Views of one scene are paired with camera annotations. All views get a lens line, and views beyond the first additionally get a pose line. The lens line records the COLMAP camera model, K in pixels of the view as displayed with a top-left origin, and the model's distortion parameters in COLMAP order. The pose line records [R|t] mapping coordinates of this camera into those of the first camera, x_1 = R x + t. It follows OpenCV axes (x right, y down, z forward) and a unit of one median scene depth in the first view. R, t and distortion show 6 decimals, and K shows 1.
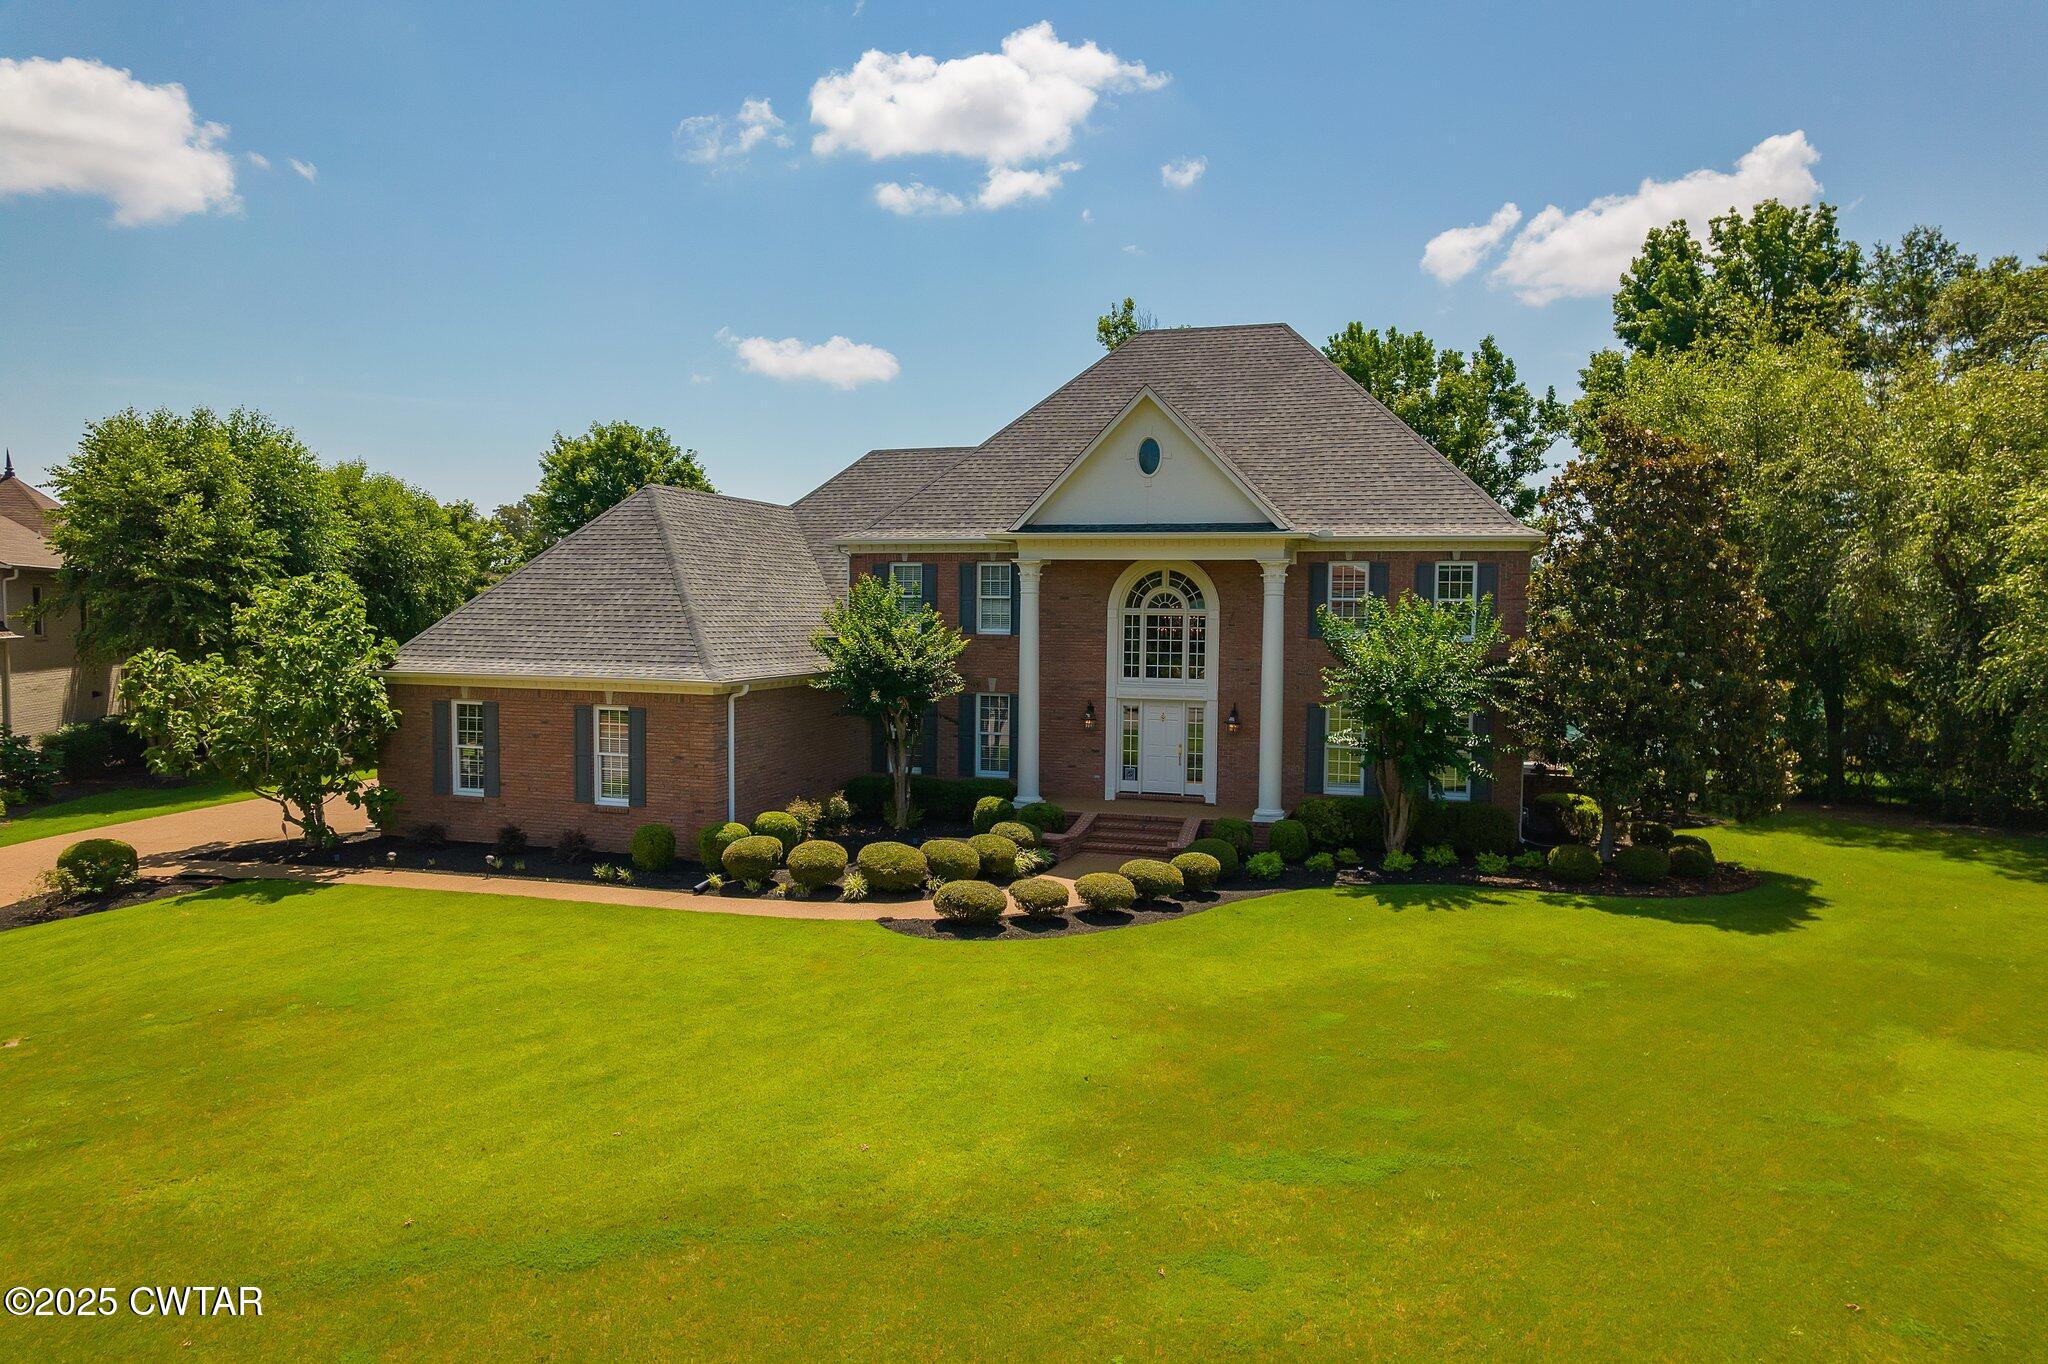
lens RADIAL K [[1318.8, 0, 1027.1], [0, 1318.8, 682.5], [0, 0, 1]] dist [-0.074341, 0.067293]
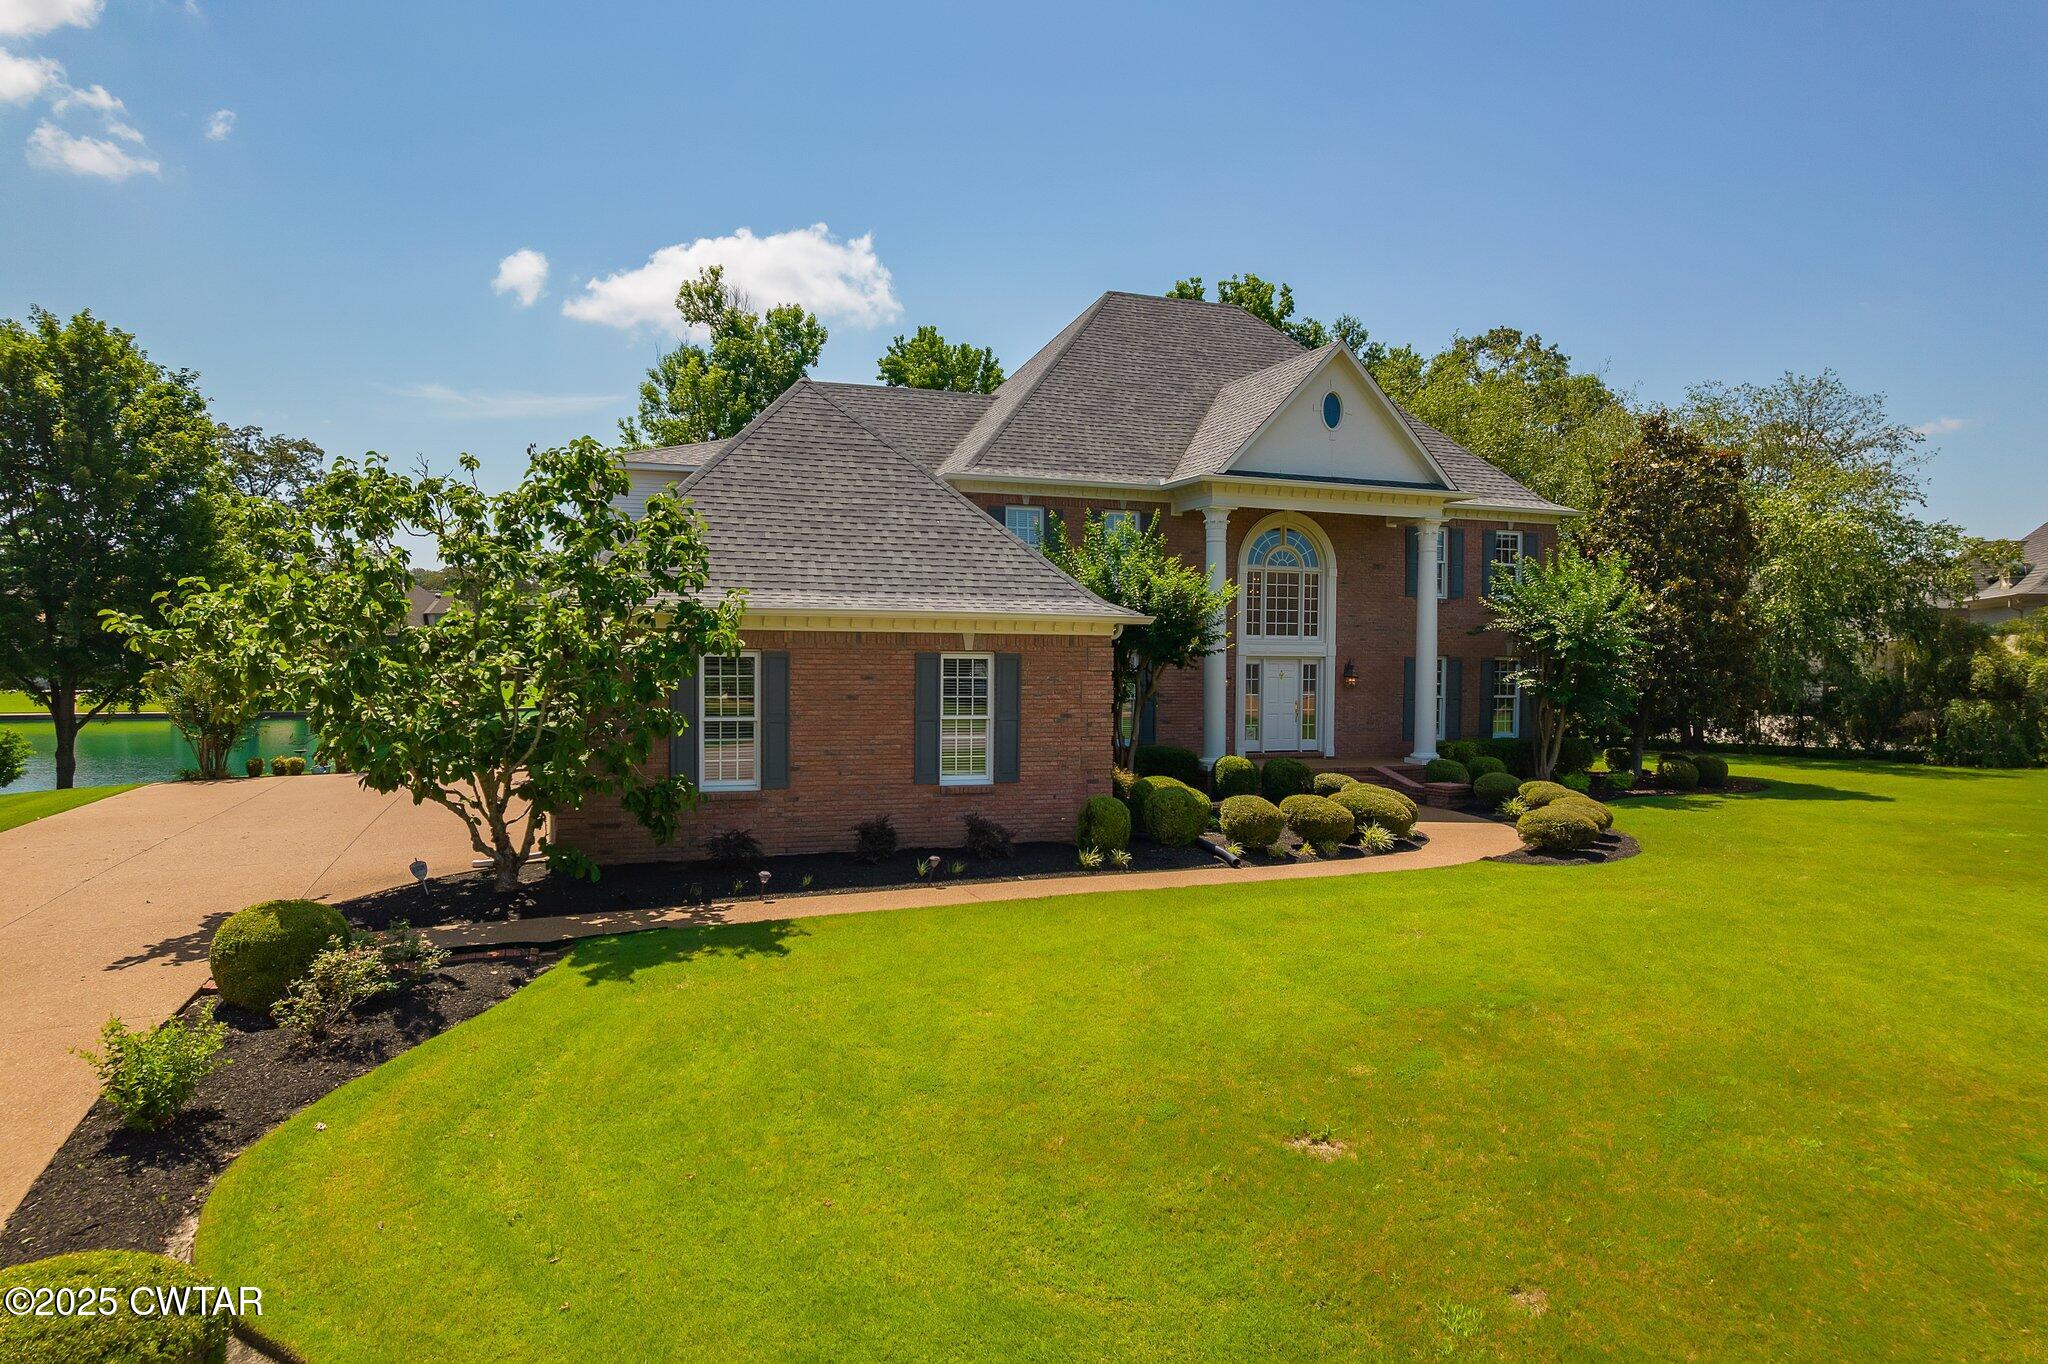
lens RADIAL K [[1318.8, 0, 1019.3], [0, 1318.8, 674.1], [0, 0, 1]] dist [-0.074341, 0.067293]
pose [[0.795810, -0.012116, 0.605426, -0.731110], [0.033442, 0.999153, -0.023963, 0.047909], [-0.604623, 0.039316, 0.795541, 0.361718]]
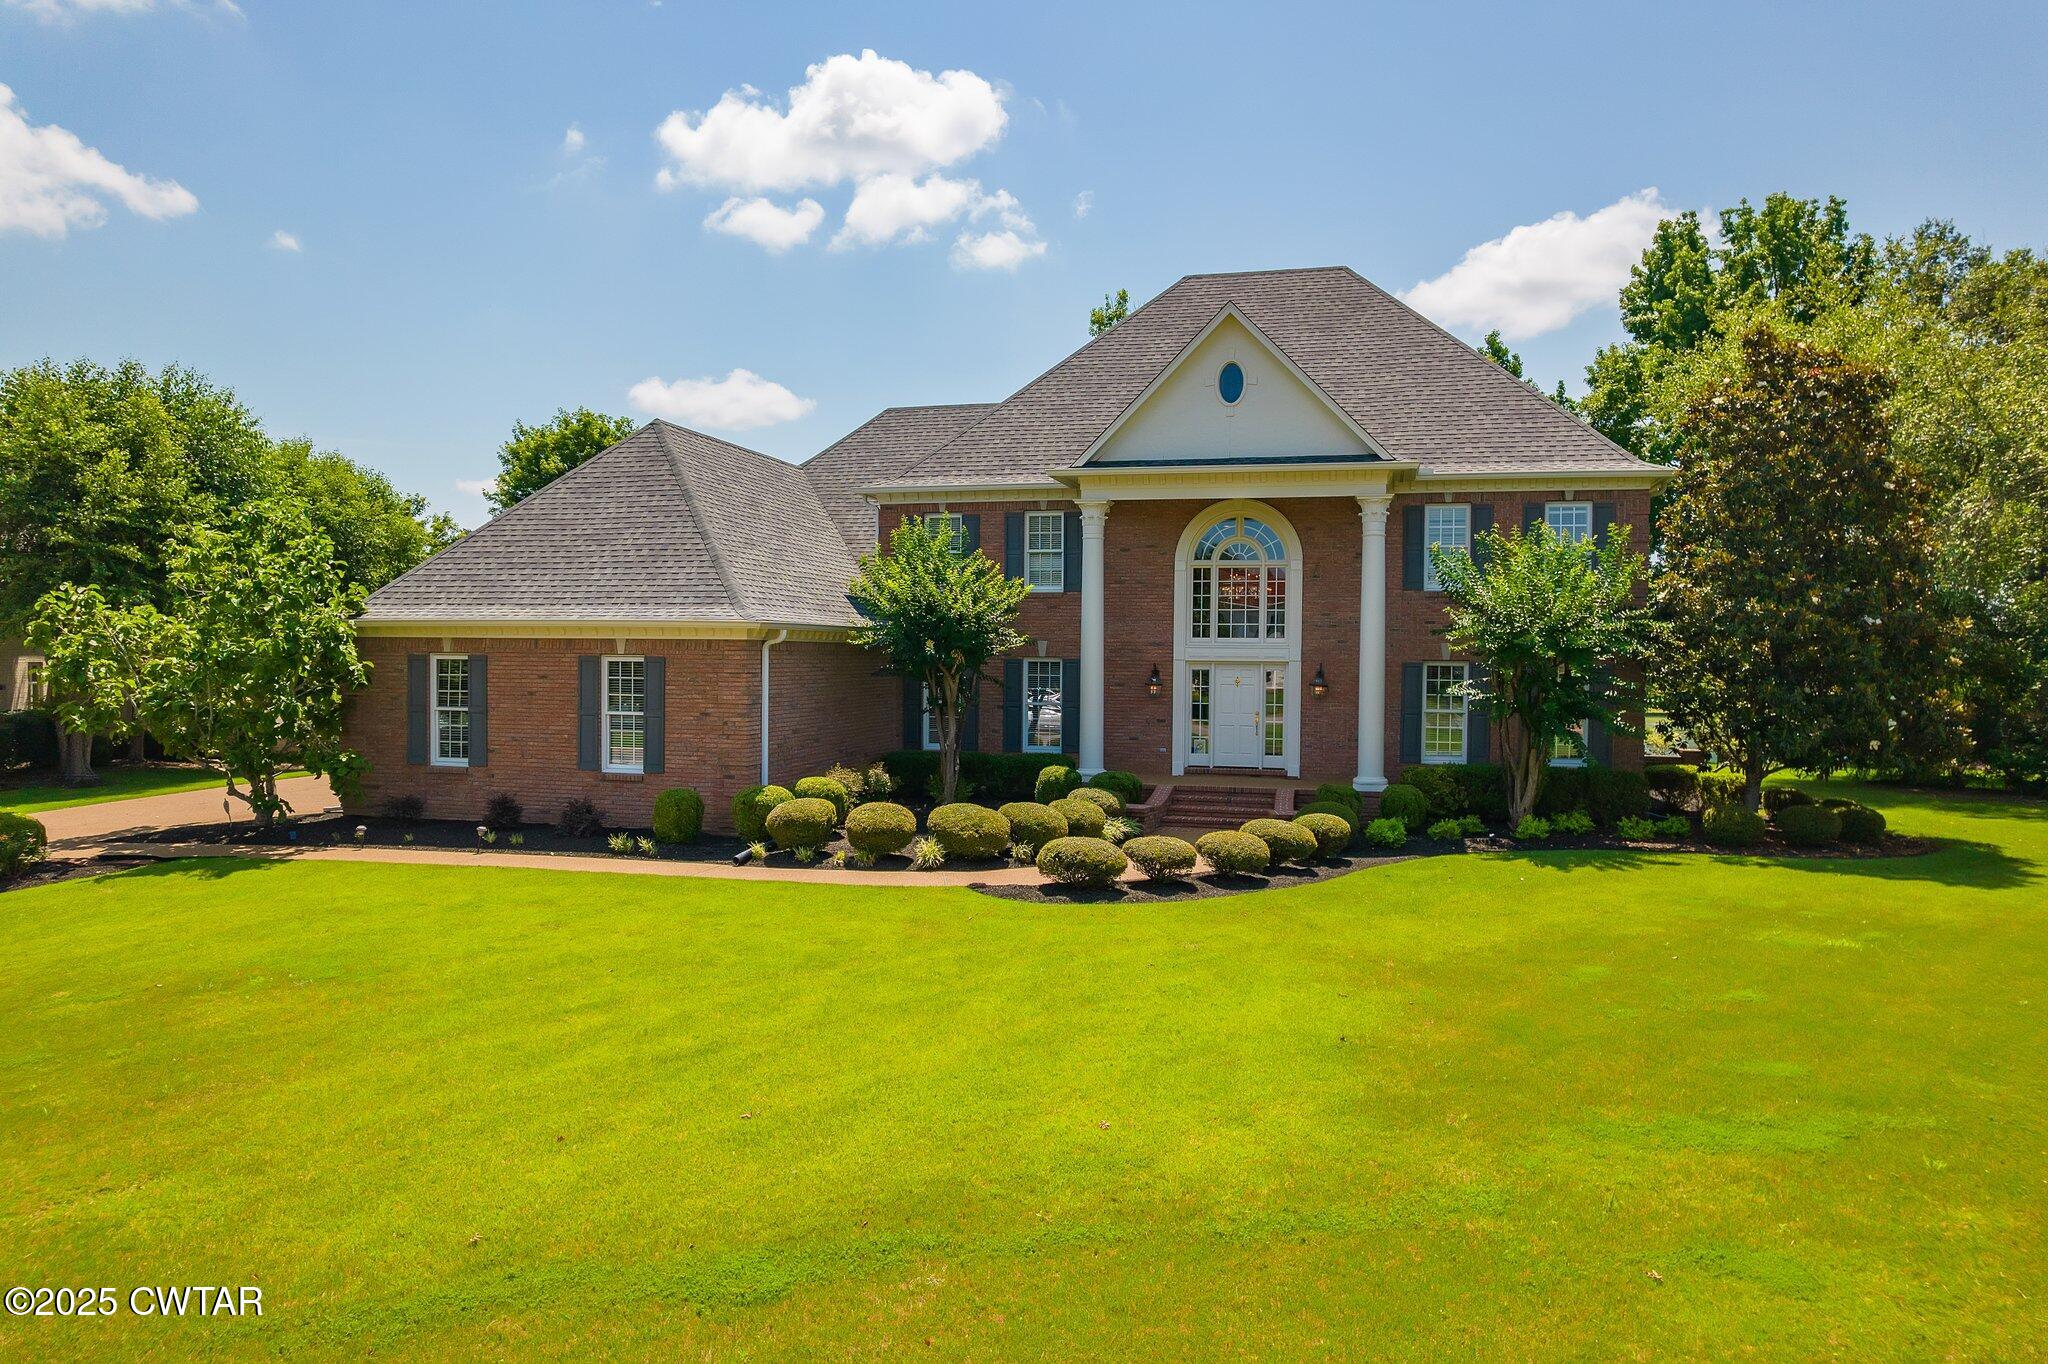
lens RADIAL K [[1318.8, 0, 1031.6], [0, 1318.8, 683.0], [0, 0, 1]] dist [-0.074341, 0.067293]
pose [[0.998745, -0.001248, 0.050071, -0.090176], [0.002868, 0.999474, -0.032289, 0.061897], [-0.050004, 0.032392, 0.998224, 0.126112]]
